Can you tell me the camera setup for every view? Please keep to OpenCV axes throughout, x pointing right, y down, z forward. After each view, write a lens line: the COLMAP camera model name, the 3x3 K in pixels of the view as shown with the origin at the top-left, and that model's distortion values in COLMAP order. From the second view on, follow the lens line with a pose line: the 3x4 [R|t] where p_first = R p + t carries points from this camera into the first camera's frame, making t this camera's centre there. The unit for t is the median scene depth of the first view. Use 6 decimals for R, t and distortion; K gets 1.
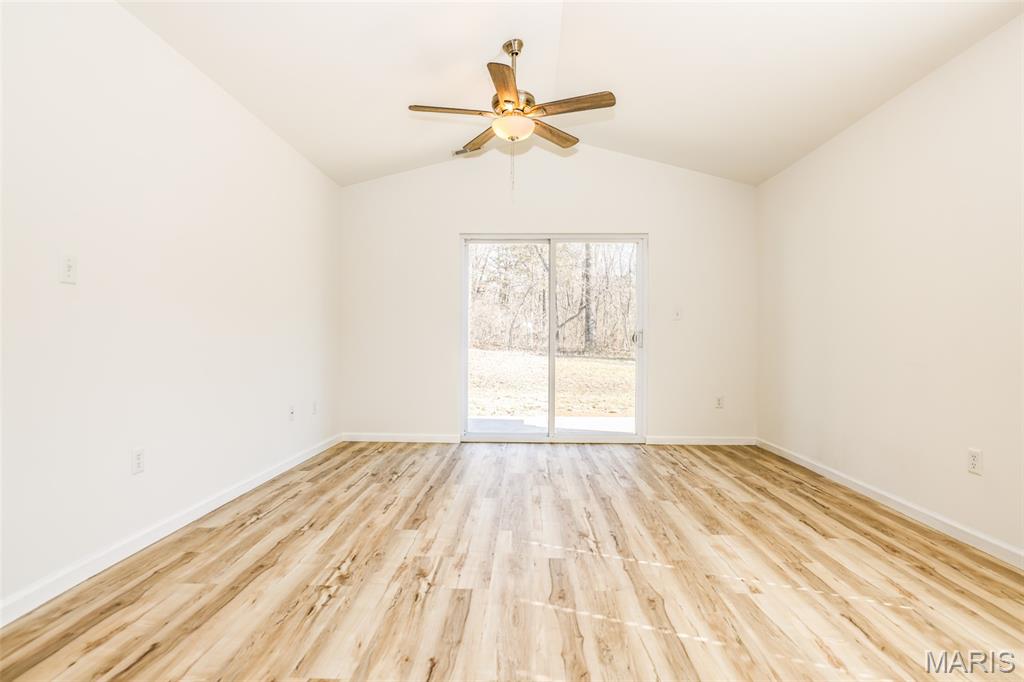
lens RADIAL K [[534.5, 0, 518.6], [0, 534.5, 340.5], [0, 0, 1]] dist [-0.020121, 0.013660]
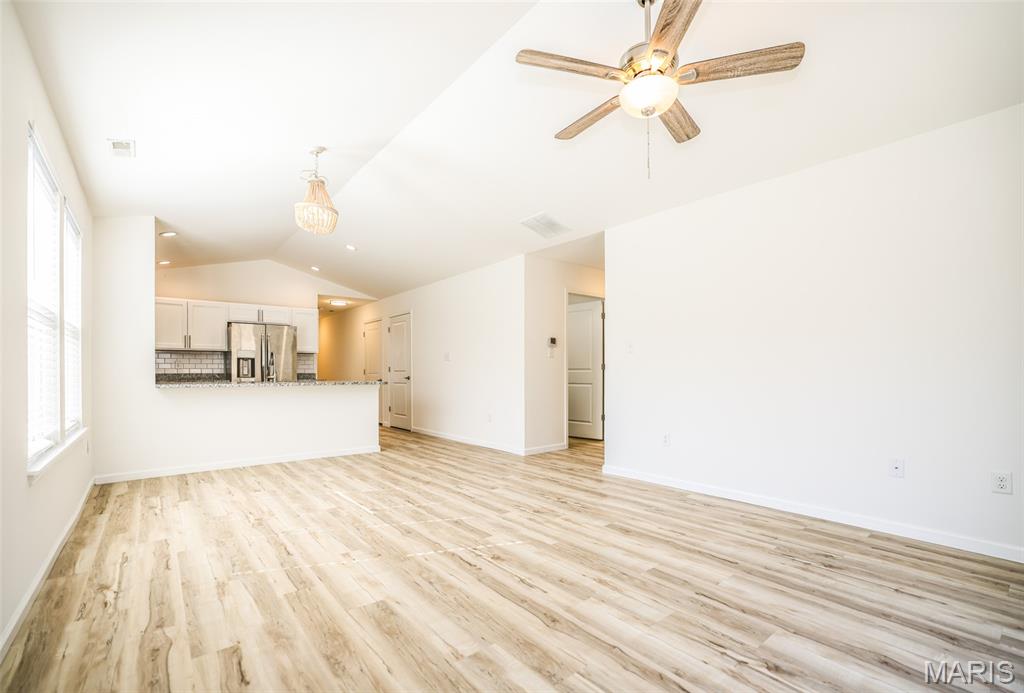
lens RADIAL K [[453.3, 0, 510.3], [0, 453.3, 377.8], [0, 0, 1]] dist [-0.029476, 0.008019]
pose [[-0.769057, 0.003251, -0.639172, 0.690508], [-0.003878, 0.999945, 0.009752, -0.007083], [0.639169, 0.009978, -0.769002, 1.738155]]
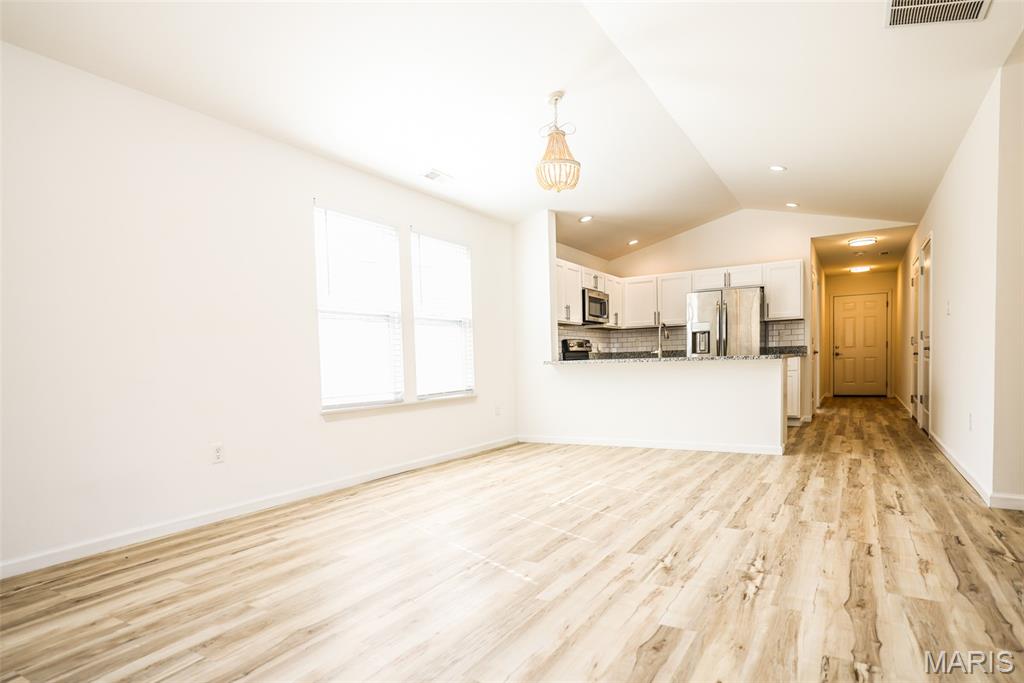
lens RADIAL K [[558.9, 0, 512.2], [0, 558.9, 394.3], [0, 0, 1]] dist [-0.016696, 0.004961]
pose [[-0.860649, -0.009457, 0.509111, -0.392588], [0.026418, 0.997652, 0.063191, 0.024589], [-0.508513, 0.067835, -0.858378, 1.721613]]
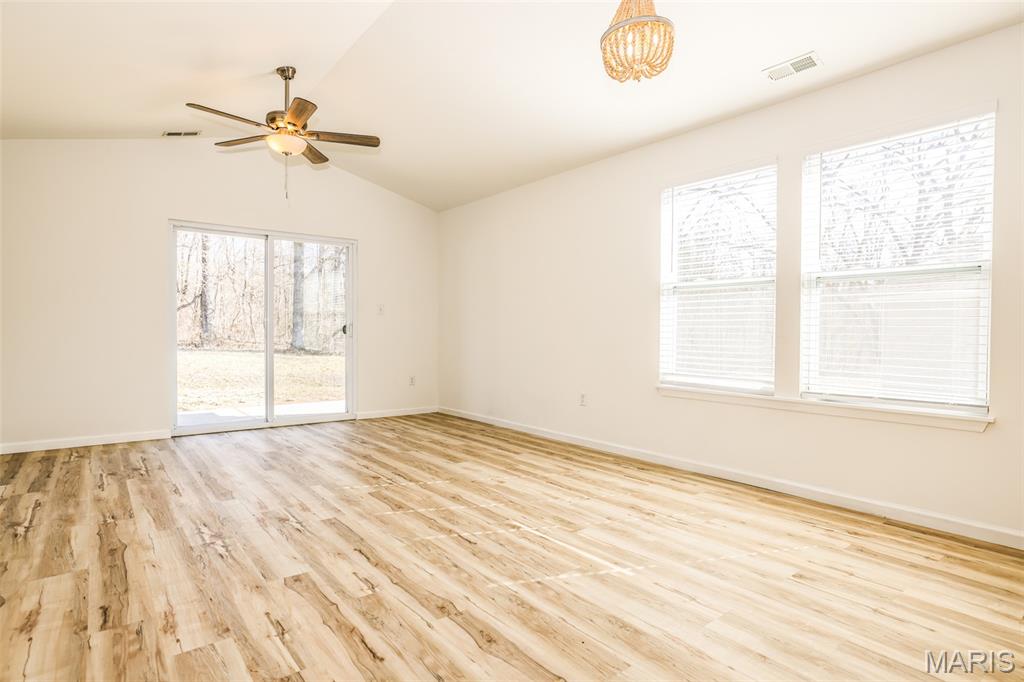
lens RADIAL K [[534.5, 0, 516.9], [0, 534.5, 342.9], [0, 0, 1]] dist [-0.020121, 0.013660]
pose [[0.768675, -0.010901, 0.639546, -0.463315], [-0.001996, 0.999809, 0.019441, 0.002319], [-0.639636, -0.016220, 0.768507, -0.245609]]
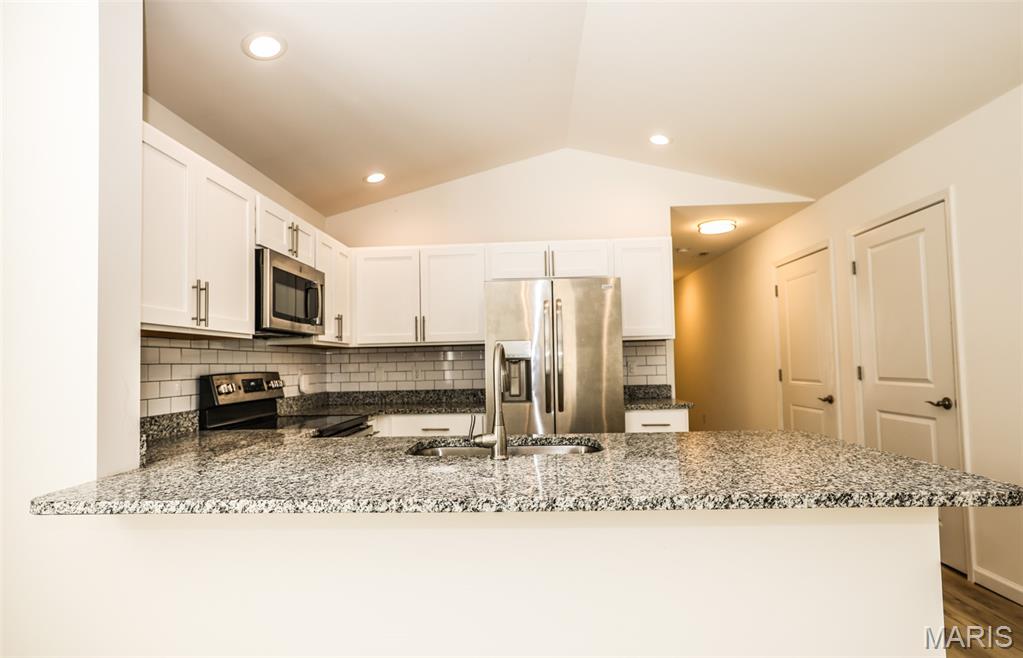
lens RADIAL K [[546.4, 0, 500.0], [0, 546.4, 340.1], [0, 0, 1]] dist [-0.007037, 0.004409]
pose [[-0.998962, 0.019612, 0.041116, 0.194413], [0.017998, 0.999067, -0.039252, -0.080187], [-0.041848, -0.038471, -0.998383, 0.203305]]
